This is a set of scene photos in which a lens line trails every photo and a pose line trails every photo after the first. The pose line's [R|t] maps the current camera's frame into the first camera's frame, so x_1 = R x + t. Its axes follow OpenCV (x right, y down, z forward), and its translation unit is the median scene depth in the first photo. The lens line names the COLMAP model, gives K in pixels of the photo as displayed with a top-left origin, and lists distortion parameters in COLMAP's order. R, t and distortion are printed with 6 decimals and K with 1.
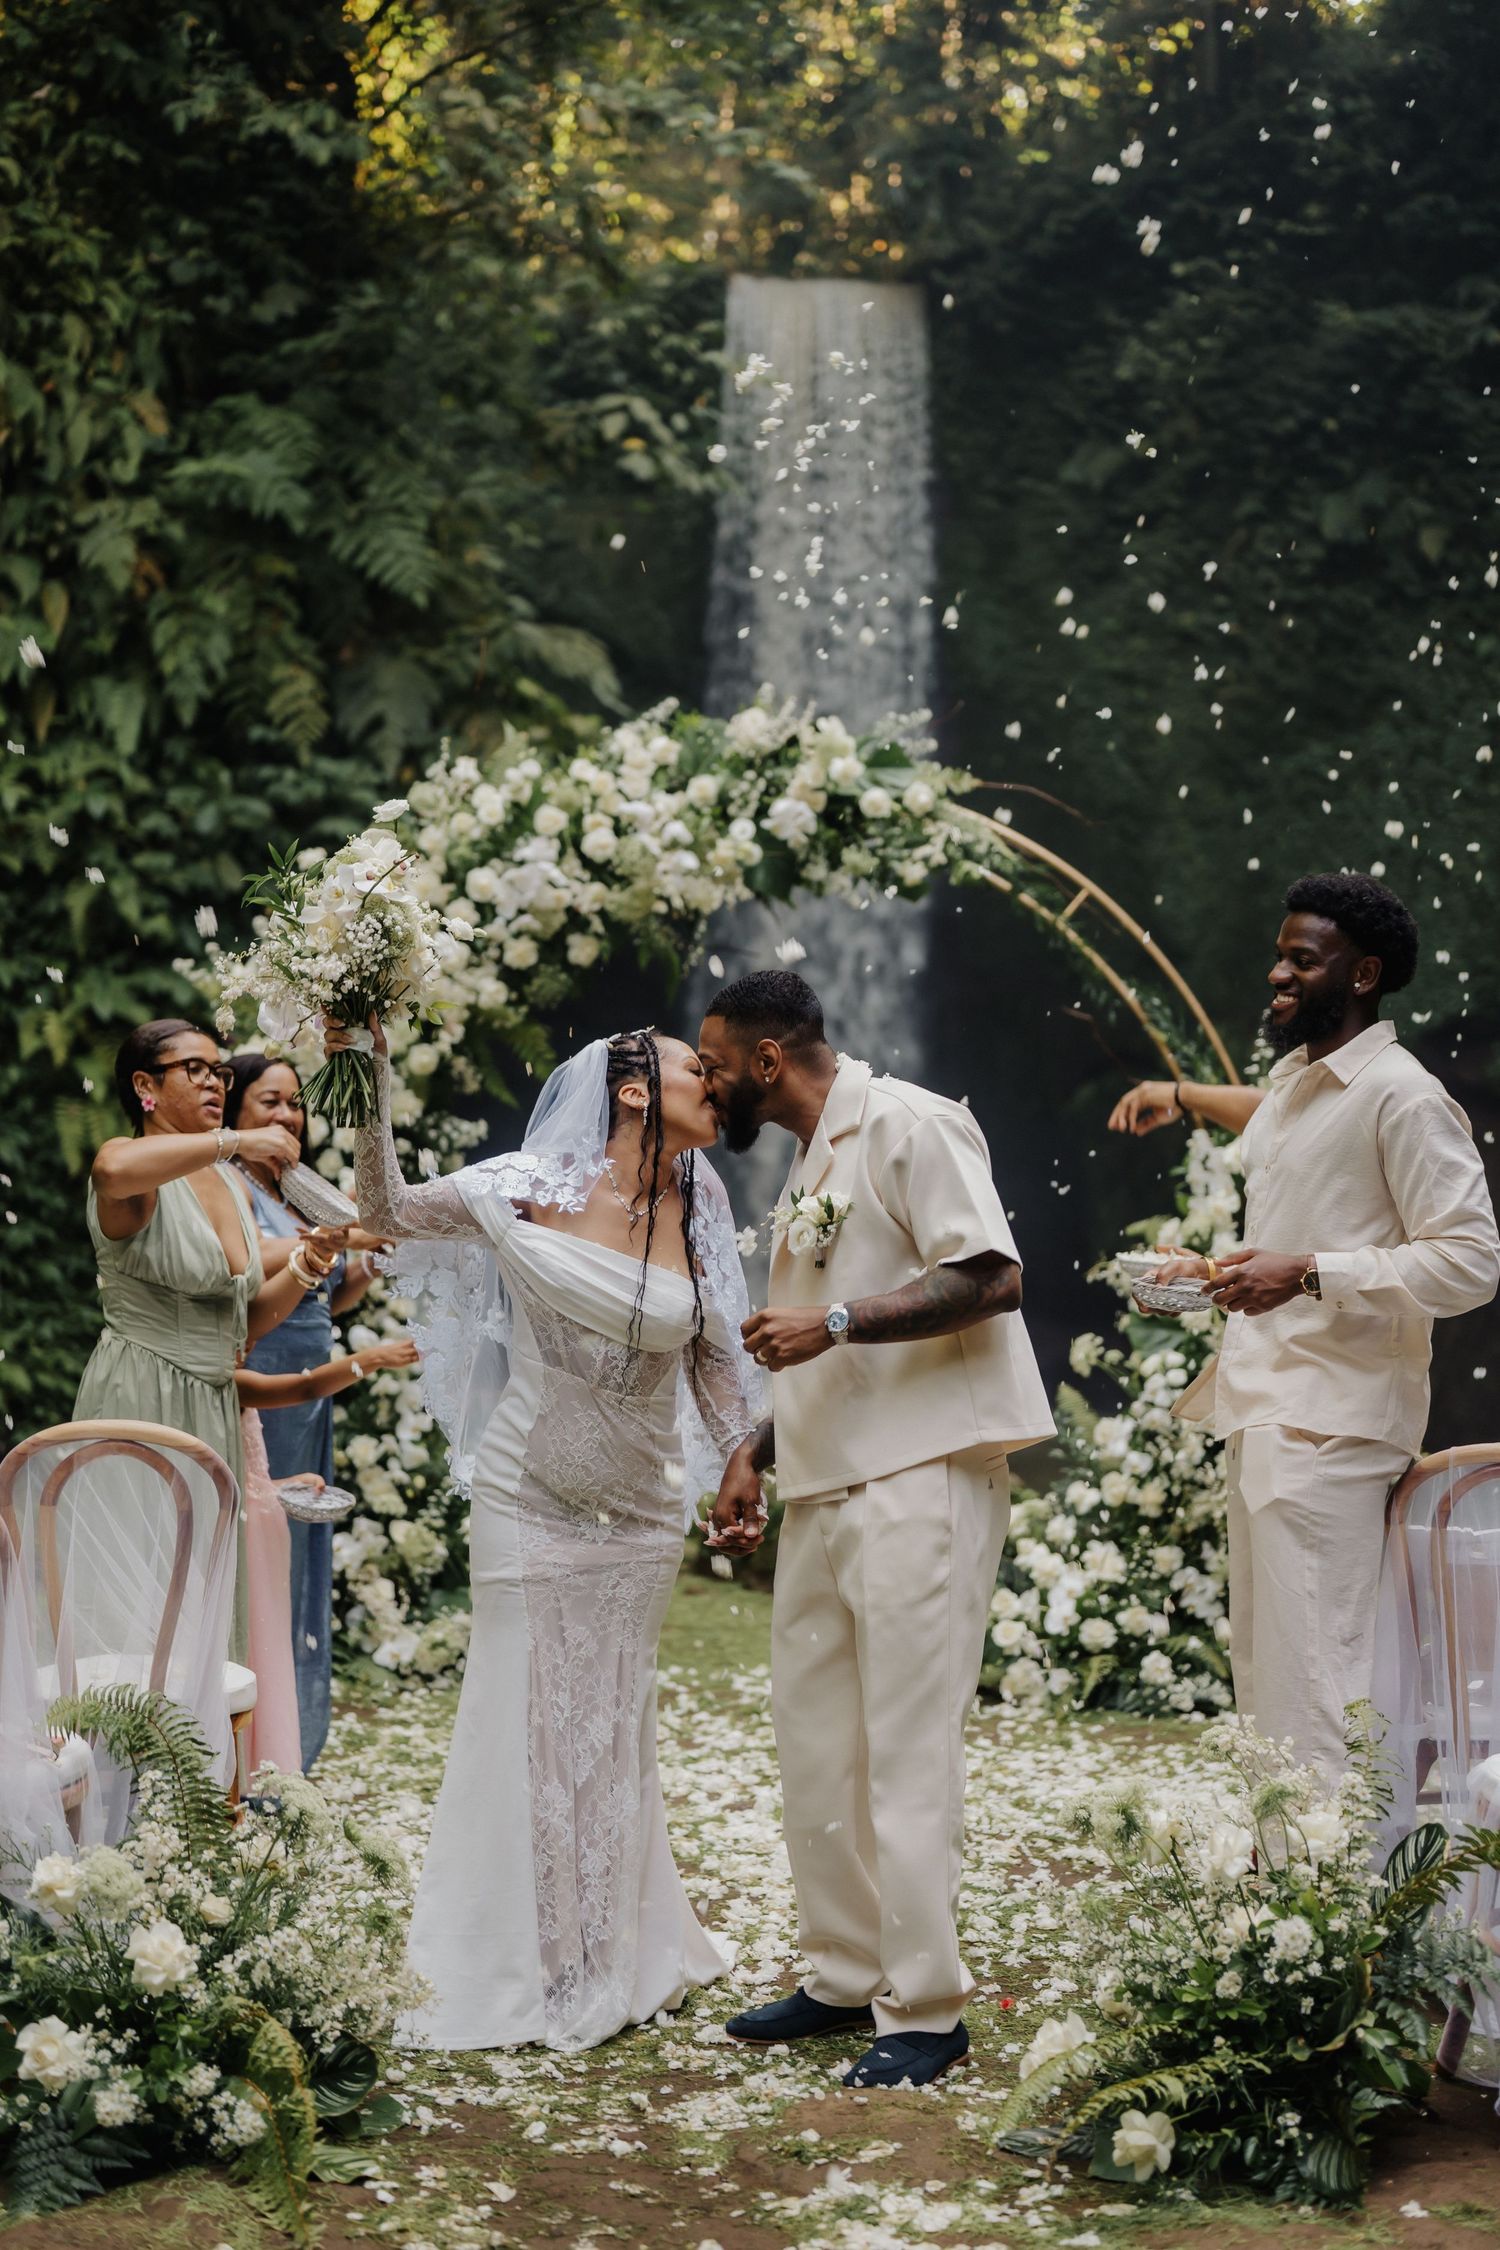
lens RADIAL K [[3250.6, 0, 759.6], [0, 3250.6, 1083.7], [0, 0, 1]] dist [0.006215, 0.000000]
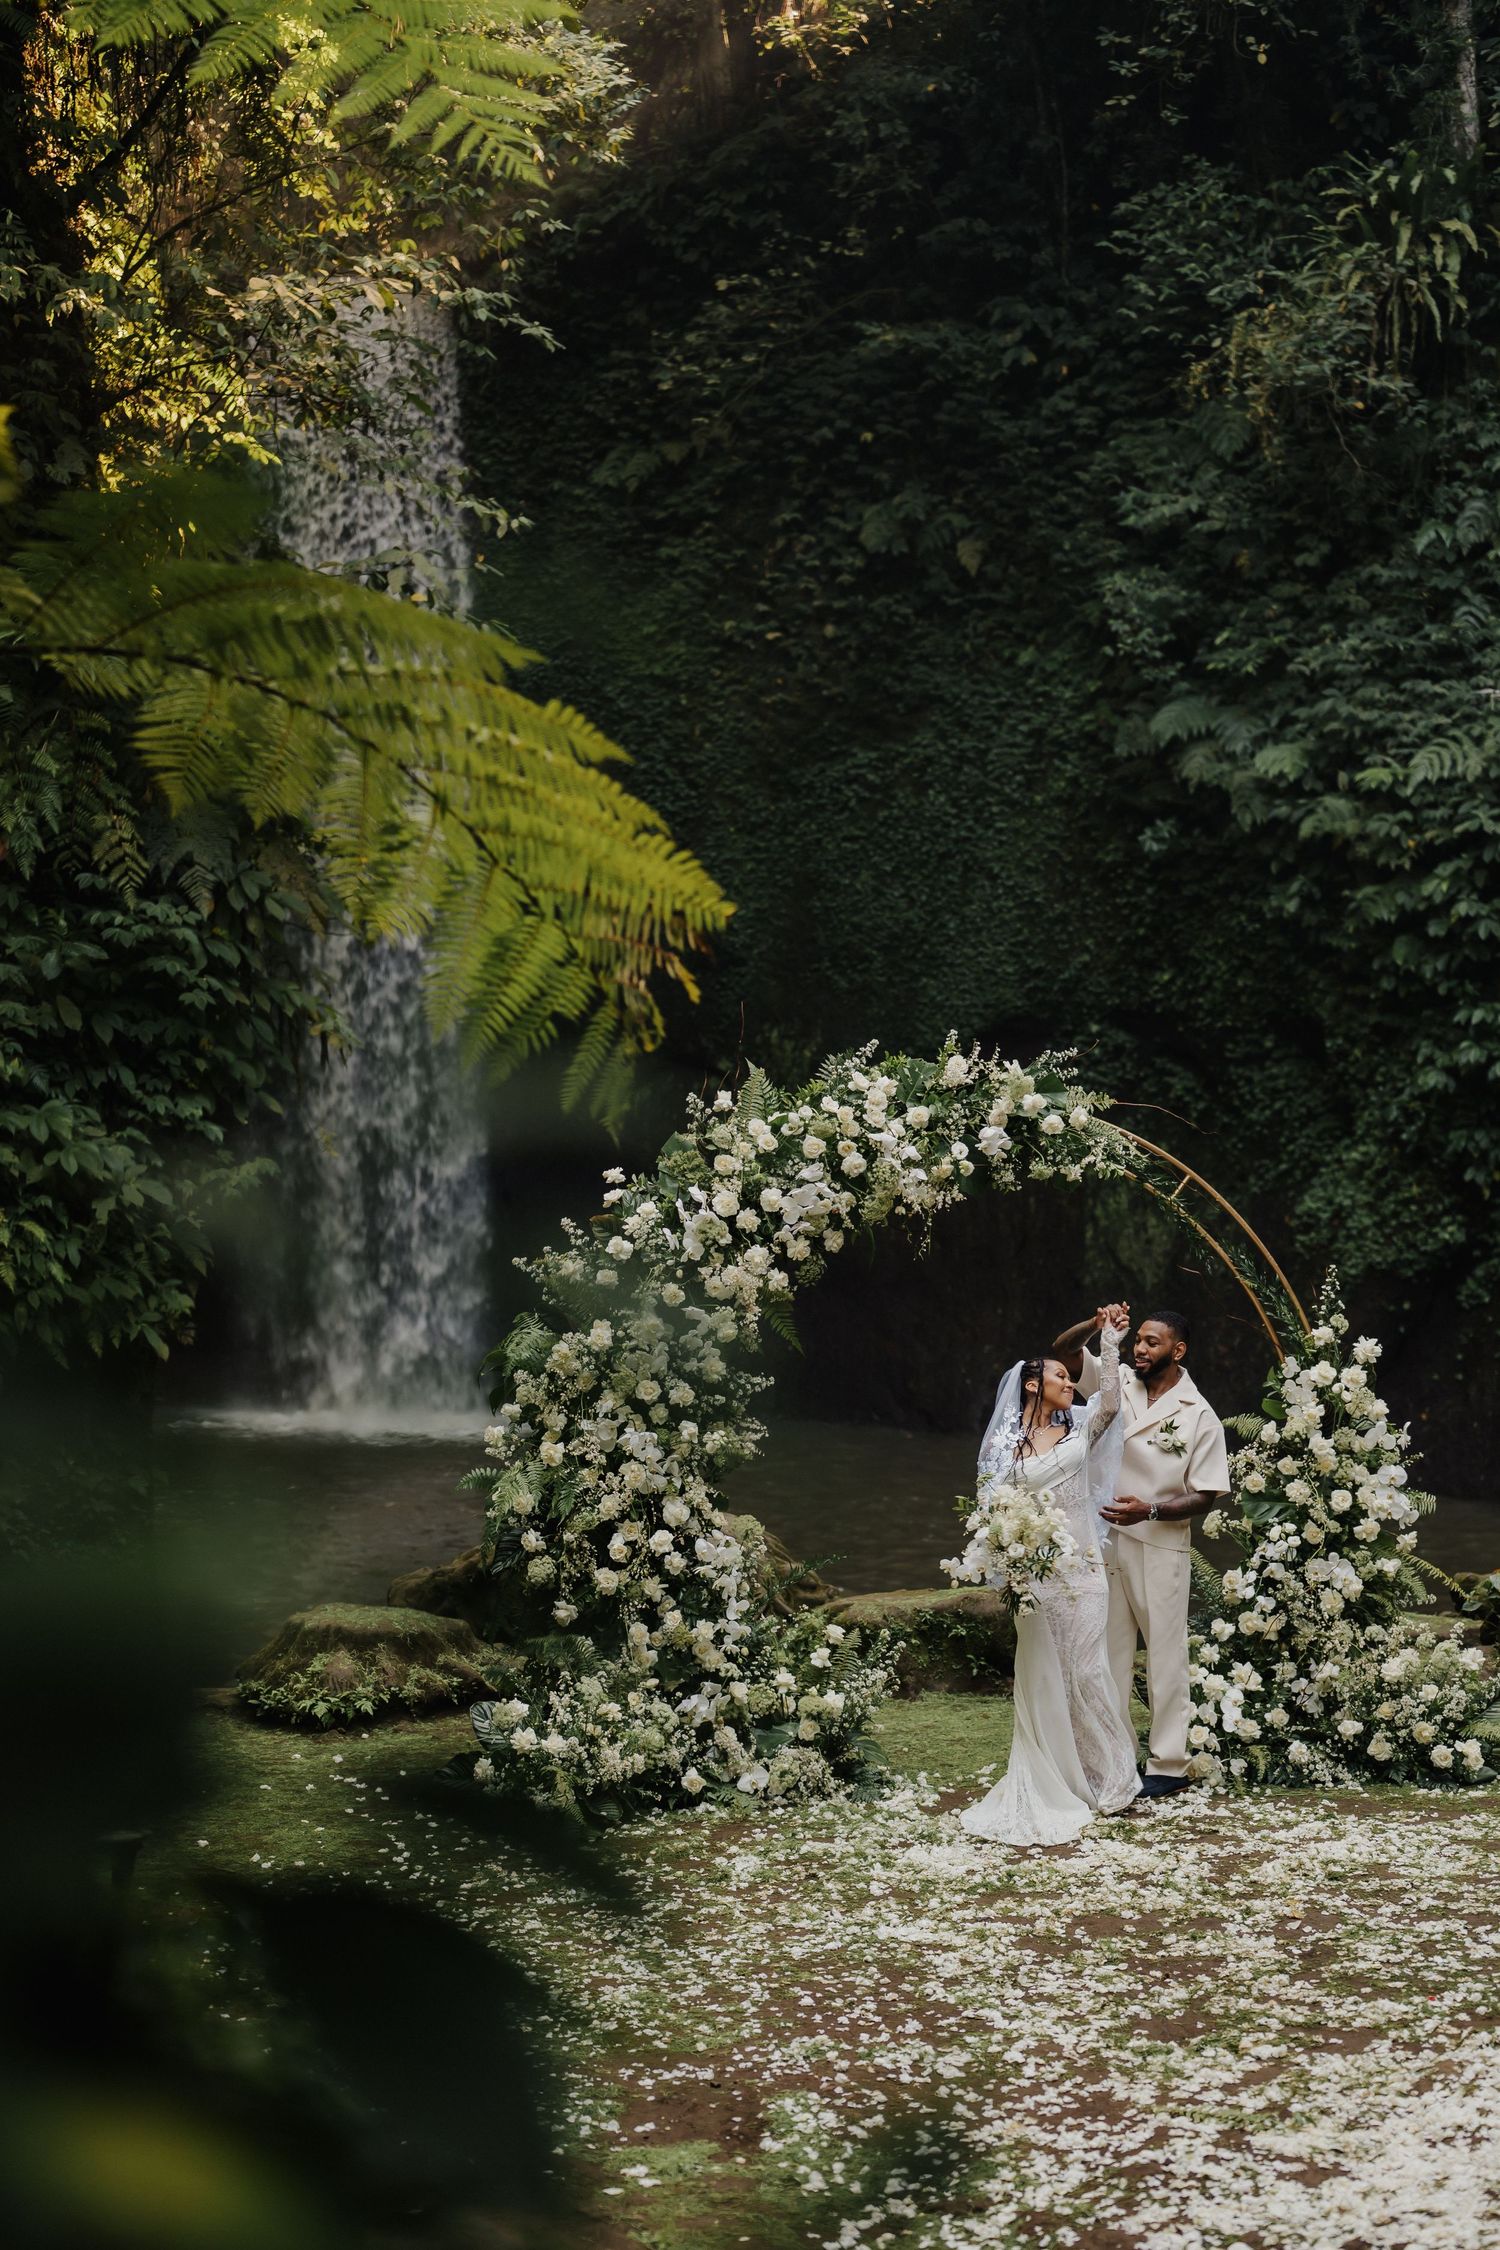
lens RADIAL K [[3470.9, 0, 801.0], [0, 3470.9, 1195.8], [0, 0, 1]] dist [0.006223, 0.000000]
pose [[0.979898, -0.042383, 0.194944, -0.343959], [0.031869, 0.997879, 0.056760, -0.140727], [-0.196937, -0.049407, 0.979171, -0.381733]]
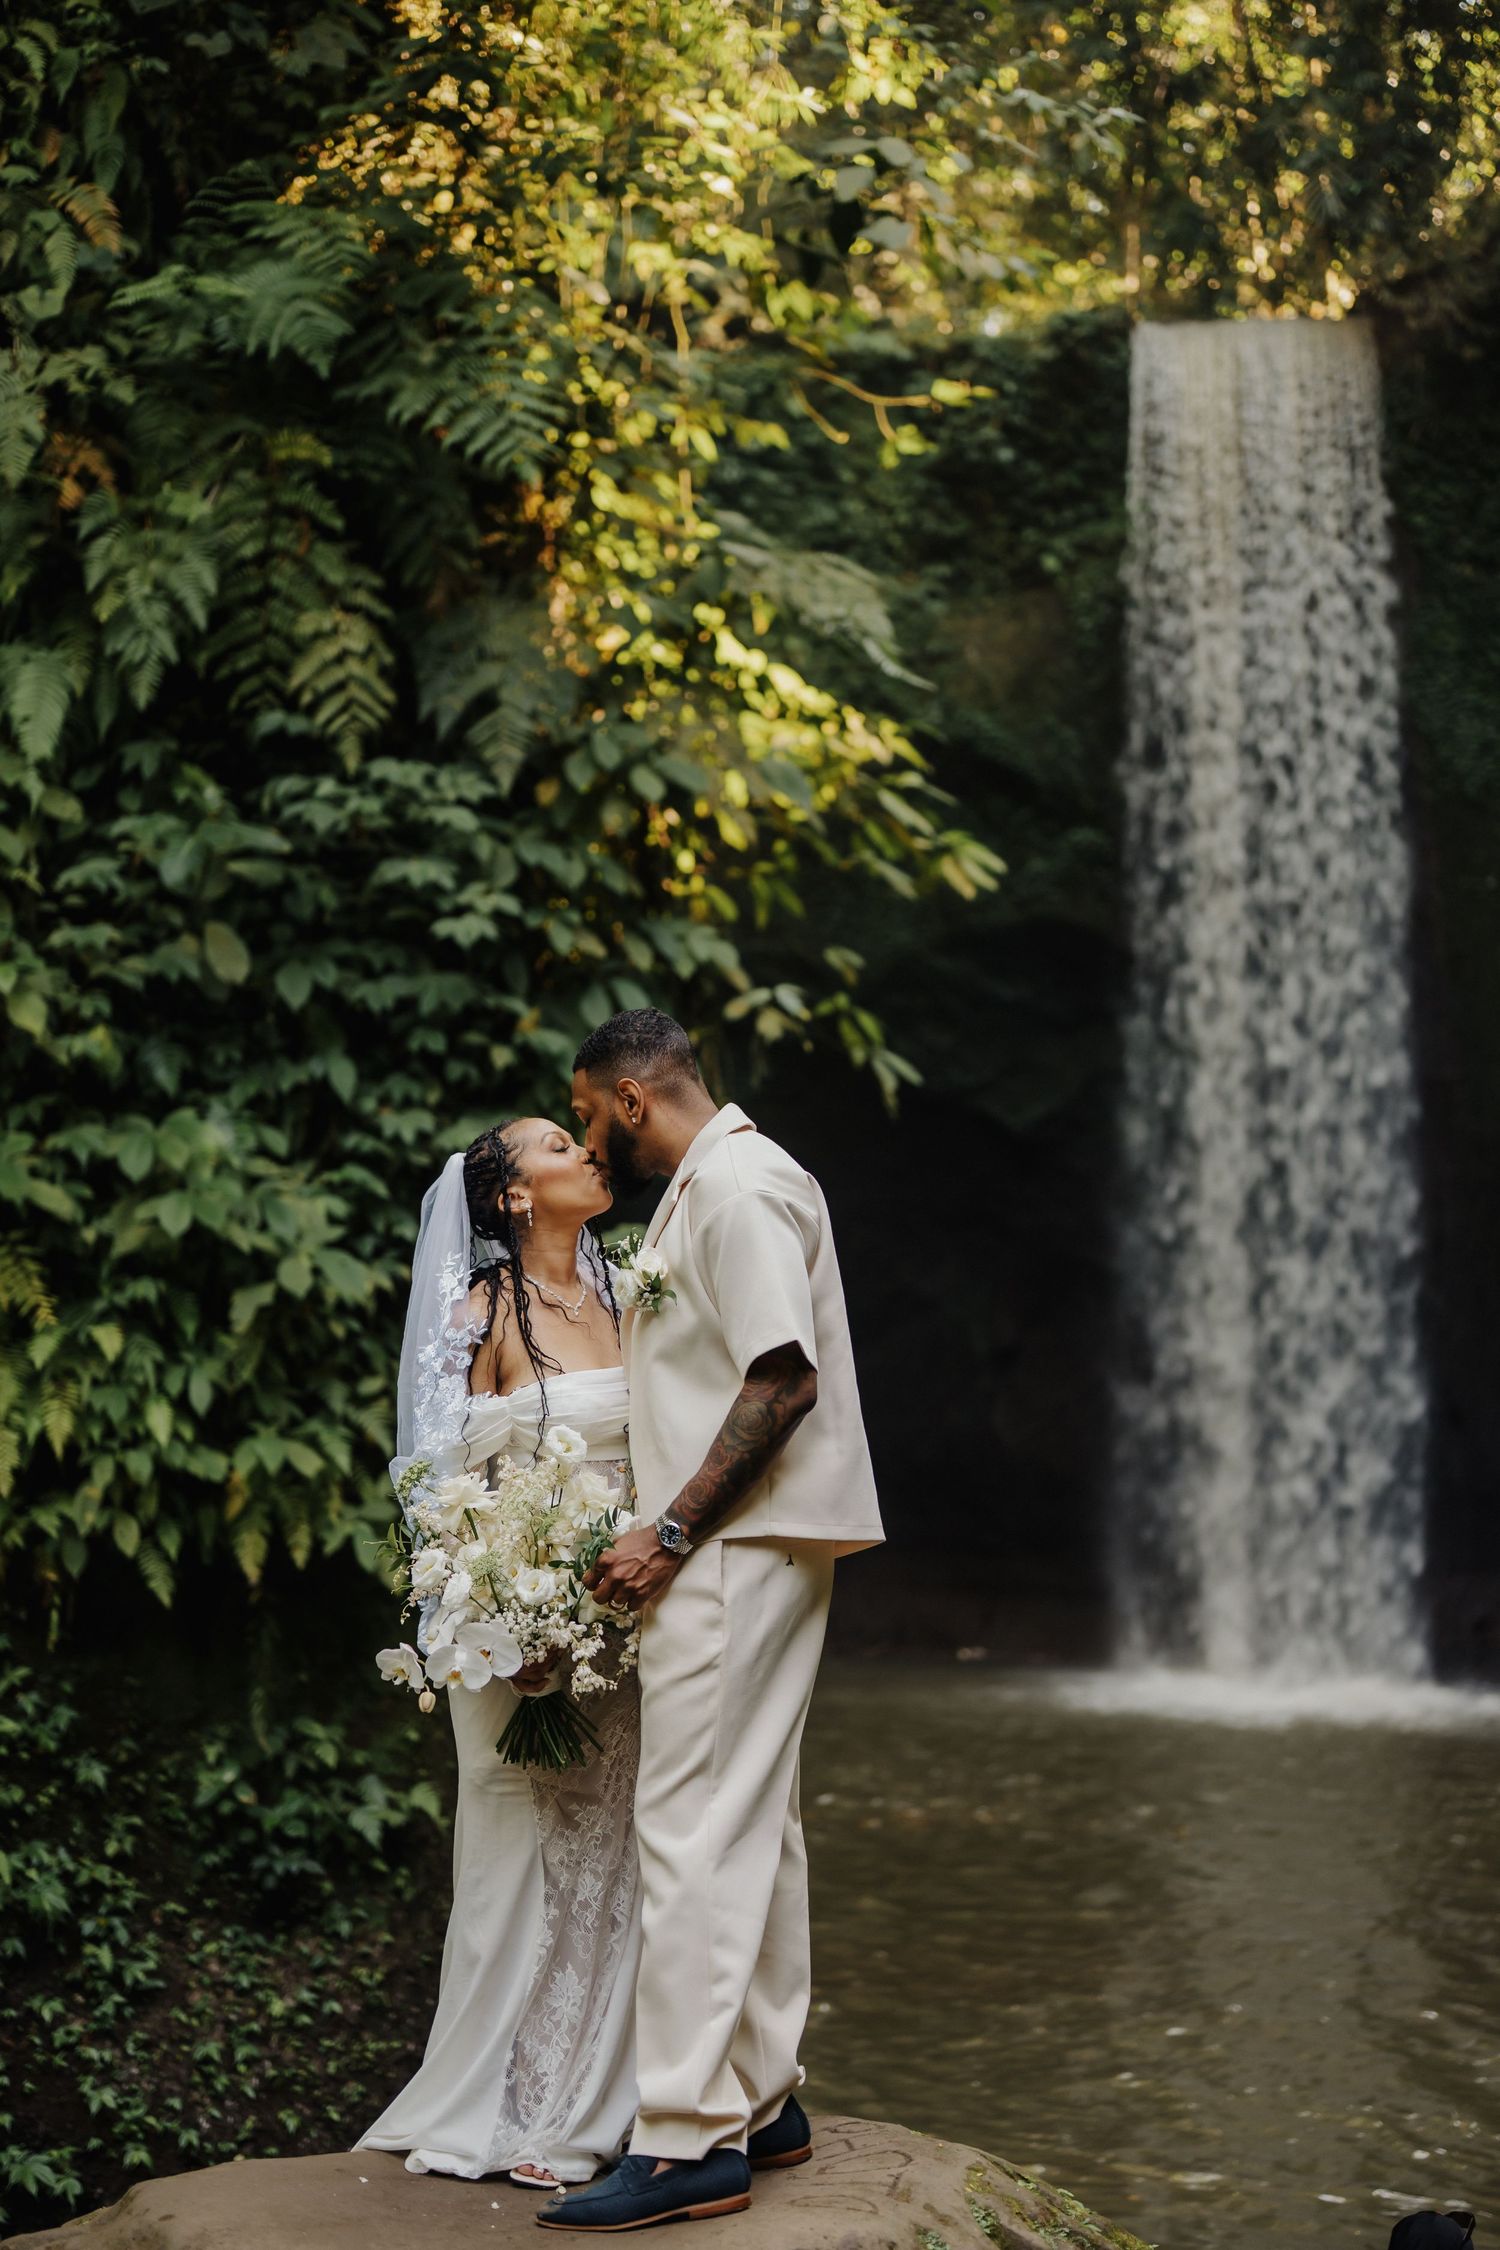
lens RADIAL K [[3250.6, 0, 747.9], [0, 3250.6, 1116.1], [0, 0, 1]] dist [0.006215, 0.000000]
pose [[0.988181, -0.045683, -0.146325, 0.035422], [0.037245, 0.997510, -0.059896, 0.007469], [0.148697, 0.053738, 0.987422, 0.975891]]
